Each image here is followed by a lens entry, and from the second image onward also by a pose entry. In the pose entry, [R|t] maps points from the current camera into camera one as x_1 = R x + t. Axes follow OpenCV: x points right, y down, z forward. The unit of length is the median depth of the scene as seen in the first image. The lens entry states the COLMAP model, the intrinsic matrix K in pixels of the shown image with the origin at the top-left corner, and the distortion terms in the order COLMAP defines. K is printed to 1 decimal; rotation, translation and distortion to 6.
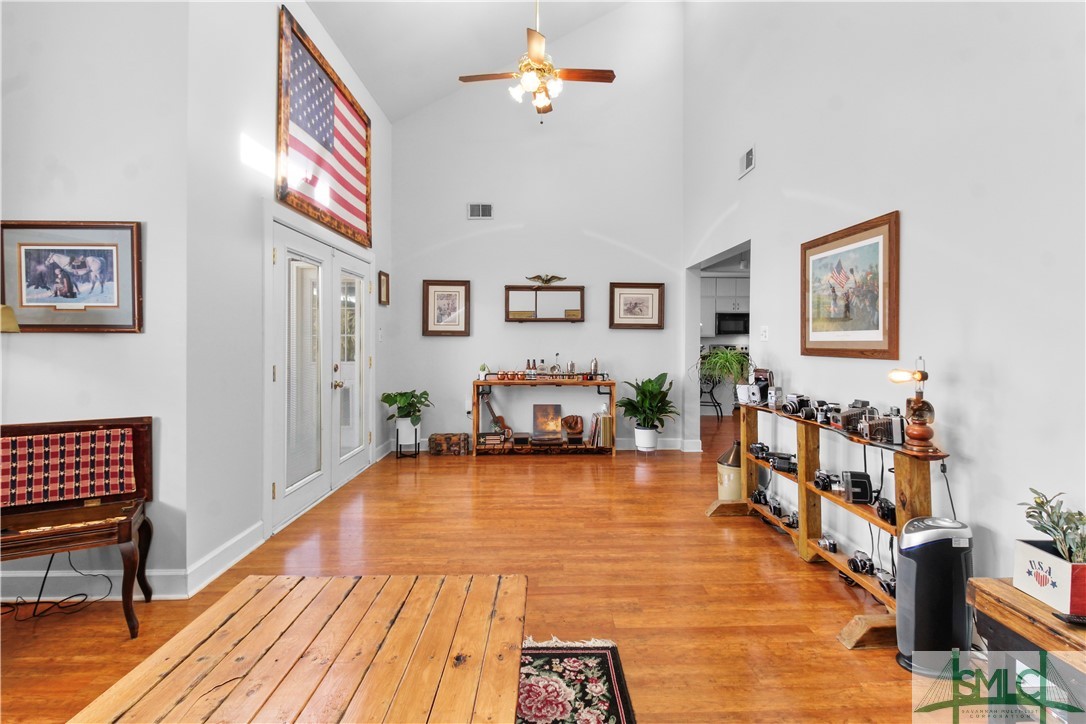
lens RADIAL K [[510.4, 0, 547.3], [0, 510.4, 344.4], [0, 0, 1]] dist [0.005806, -0.005076]
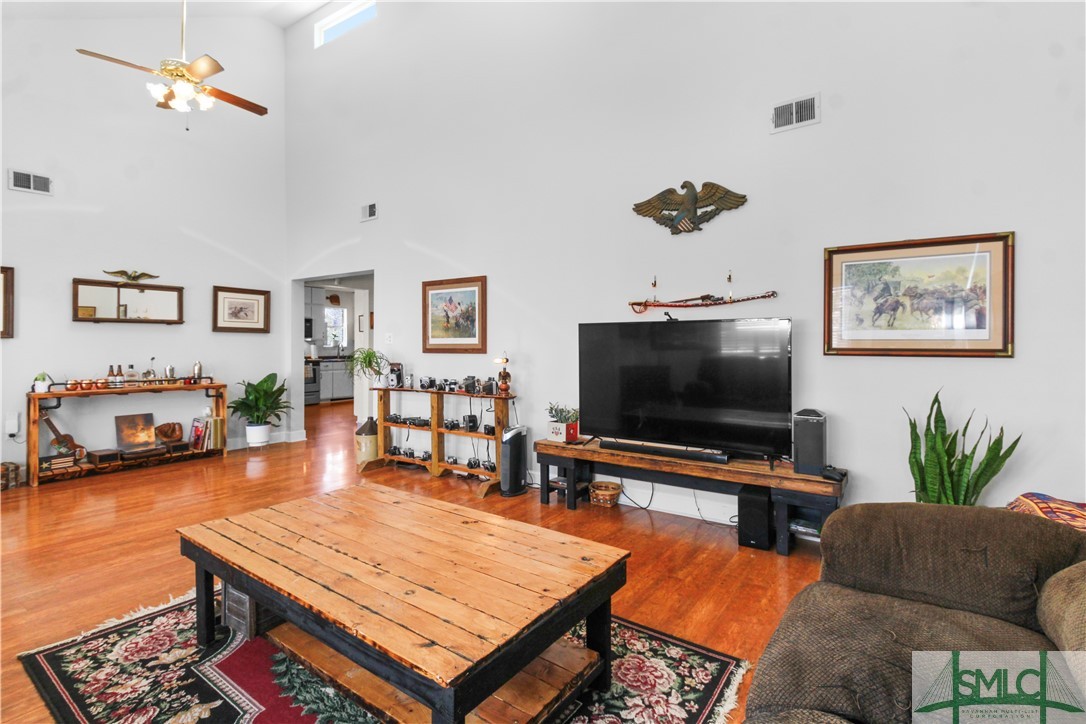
lens RADIAL K [[510.4, 0, 566.1], [0, 510.4, 343.6], [0, 0, 1]] dist [0.005806, -0.005076]
pose [[0.577208, 0.000131, 0.816597, -0.488707], [0.006308, 0.999969, -0.004620, 0.002342], [-0.816573, 0.007818, 0.577190, -0.241608]]
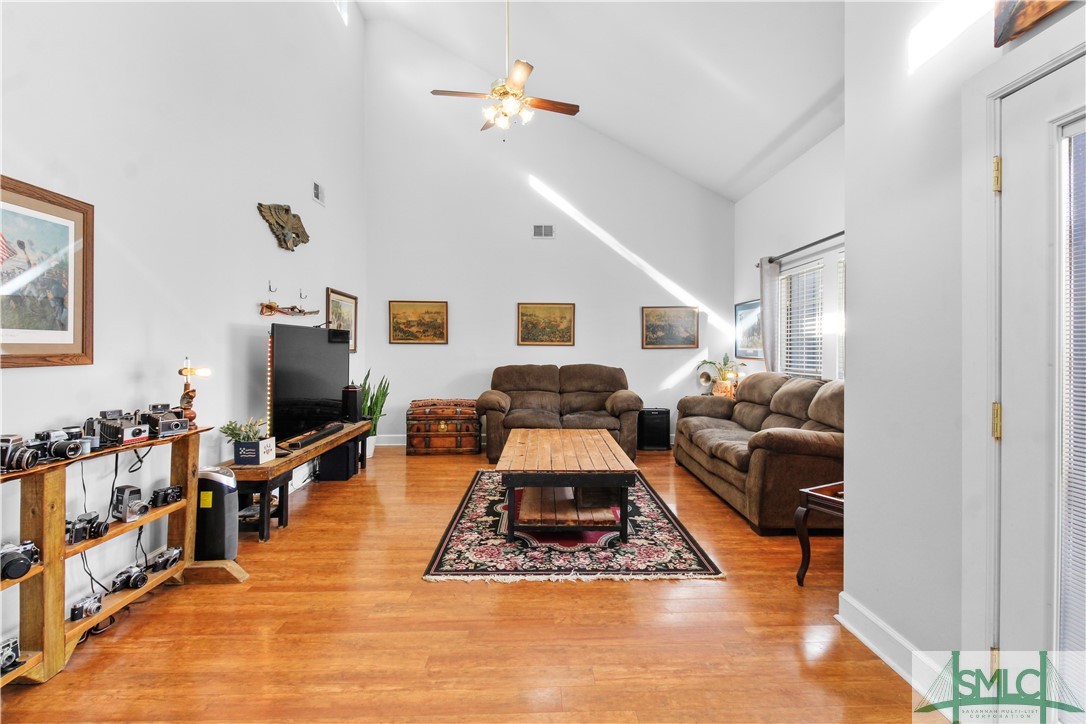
lens RADIAL K [[510.4, 0, 541.6], [0, 510.4, 355.3], [0, 0, 1]] dist [0.005806, -0.005076]
pose [[-0.999981, -0.003629, 0.005035, -0.103443], [-0.003527, 0.999794, 0.019988, -0.005424], [-0.005106, 0.019970, -0.999788, 1.348391]]
